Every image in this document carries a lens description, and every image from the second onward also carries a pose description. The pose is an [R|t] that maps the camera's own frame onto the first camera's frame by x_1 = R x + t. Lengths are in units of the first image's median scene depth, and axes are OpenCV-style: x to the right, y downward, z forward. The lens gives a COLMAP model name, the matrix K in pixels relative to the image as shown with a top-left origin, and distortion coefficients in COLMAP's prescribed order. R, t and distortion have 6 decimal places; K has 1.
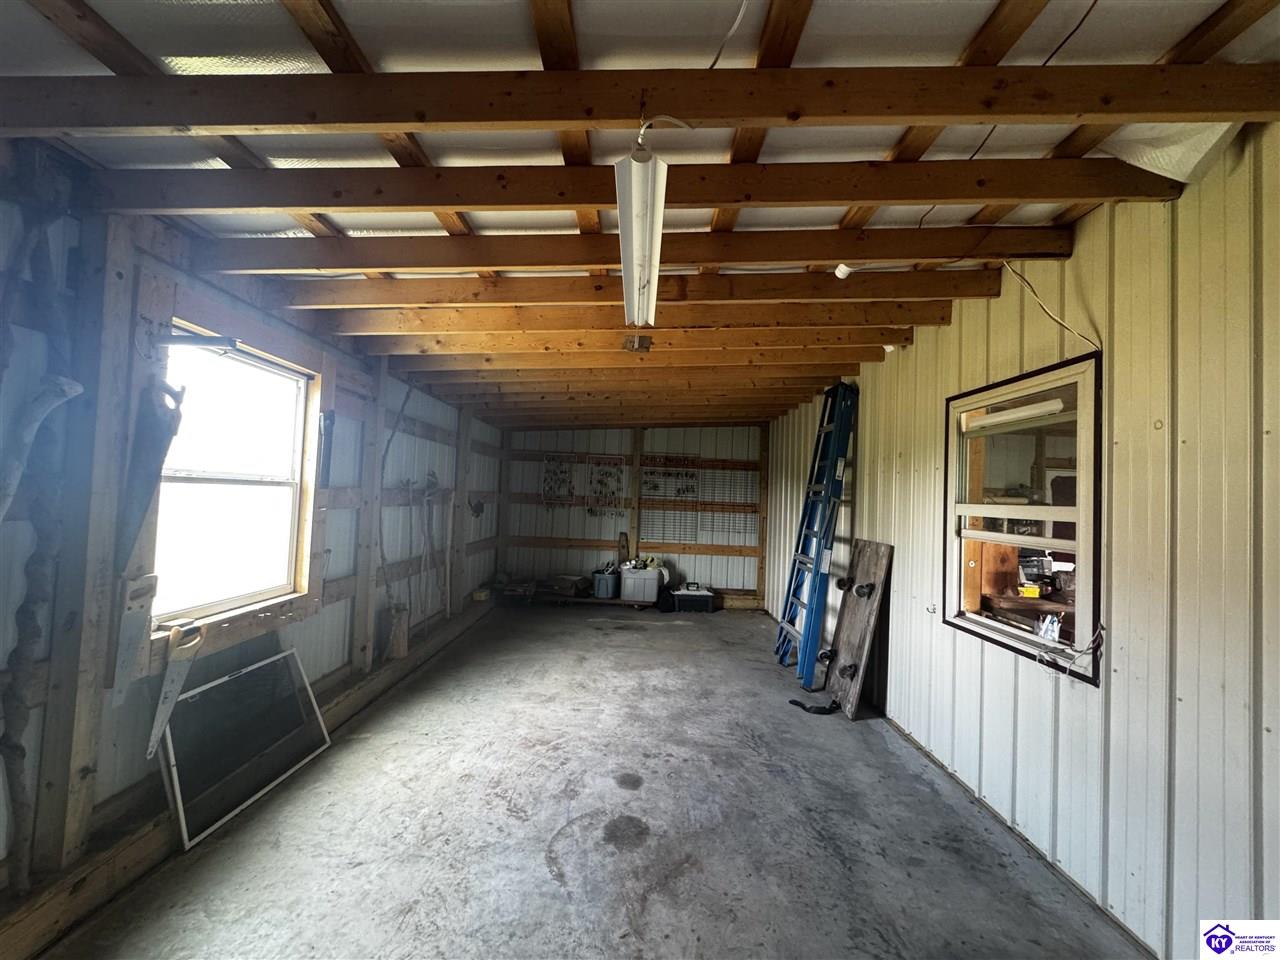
lens RADIAL K [[510.2, 0, 638.6], [0, 510.2, 479.6], [0, 0, 1]] dist [-0.004237, 0.001238]
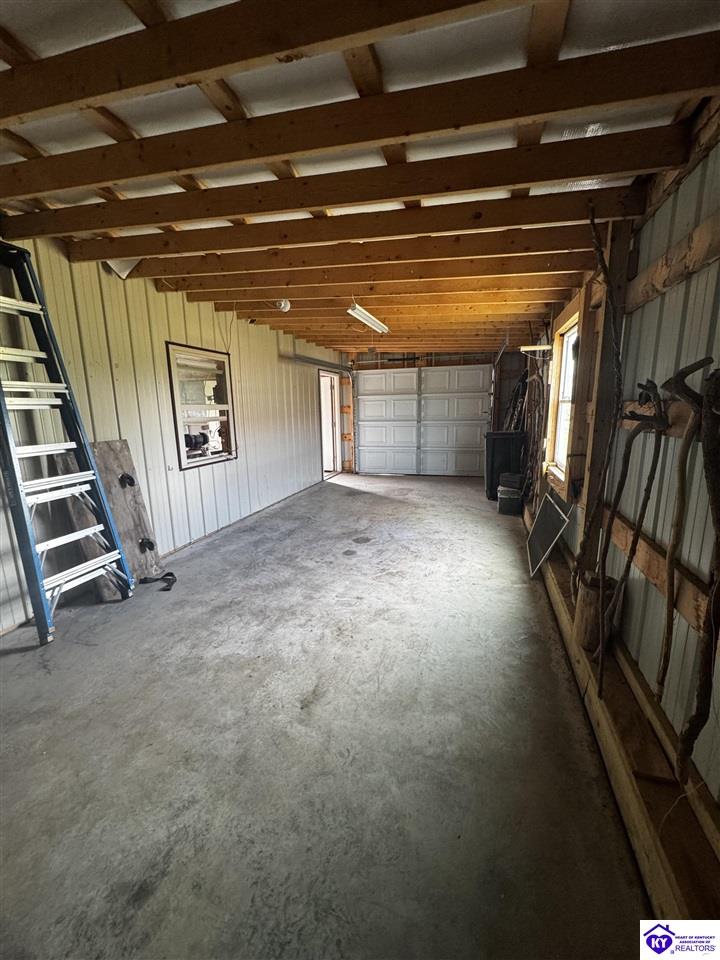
lens RADIAL K [[382.7, 0, 361.5], [0, 382.7, 481.6], [0, 0, 1]] dist [-0.004237, 0.001238]
pose [[-0.953212, -0.081934, 0.290988, -0.375200], [-0.031824, 0.984419, 0.172934, 0.054723], [-0.300623, 0.155582, -0.940968, 1.872416]]
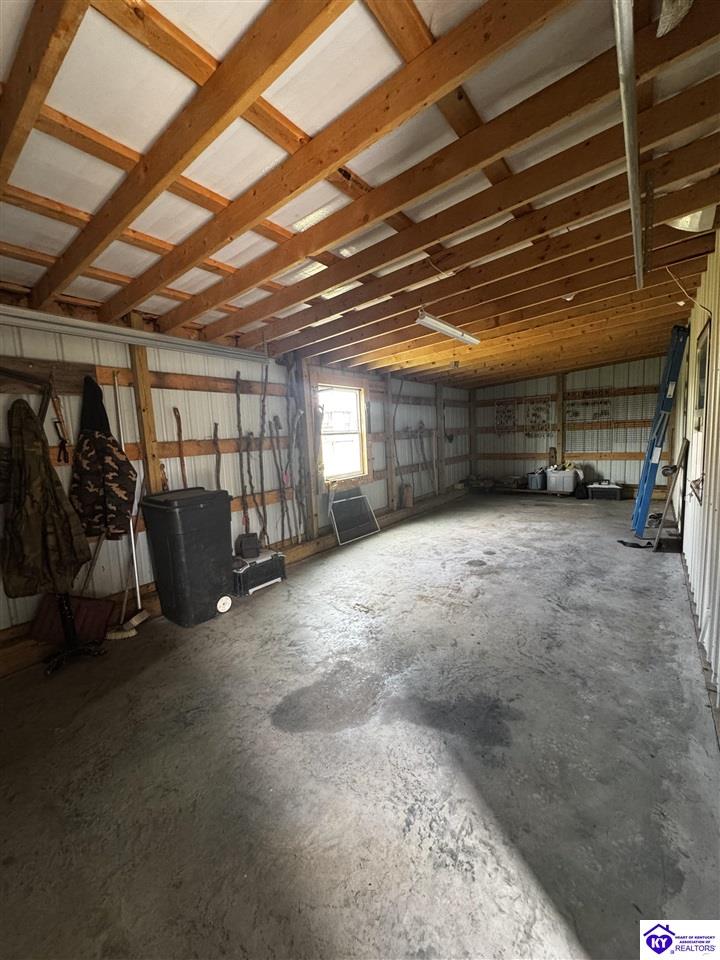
lens RADIAL K [[382.7, 0, 361.2], [0, 382.7, 480.1], [0, 0, 1]] dist [-0.004237, 0.001238]
pose [[0.792110, -0.008686, -0.610317, 0.456082], [0.104398, 0.987093, 0.121446, 0.009505], [0.601384, -0.159915, 0.782793, -0.489359]]
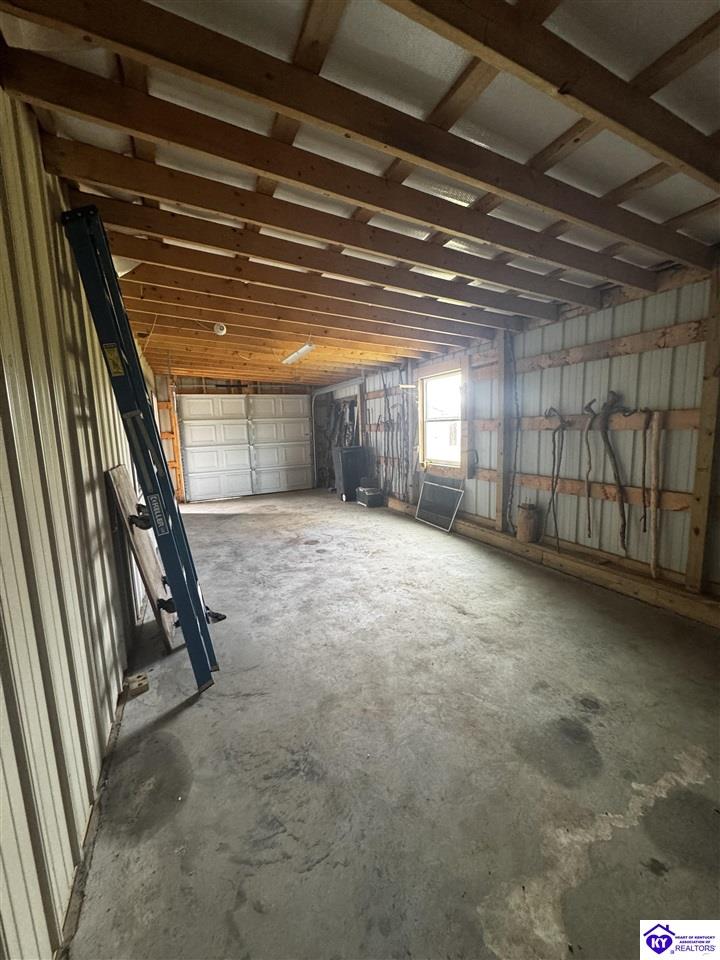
lens RADIAL K [[382.7, 0, 362.3], [0, 382.7, 481.4], [0, 0, 1]] dist [-0.004237, 0.001238]
pose [[-0.907475, 0.050072, -0.417111, 0.409583], [0.012659, 0.995680, 0.091986, 0.106875], [0.419915, 0.078195, -0.904189, 2.077603]]
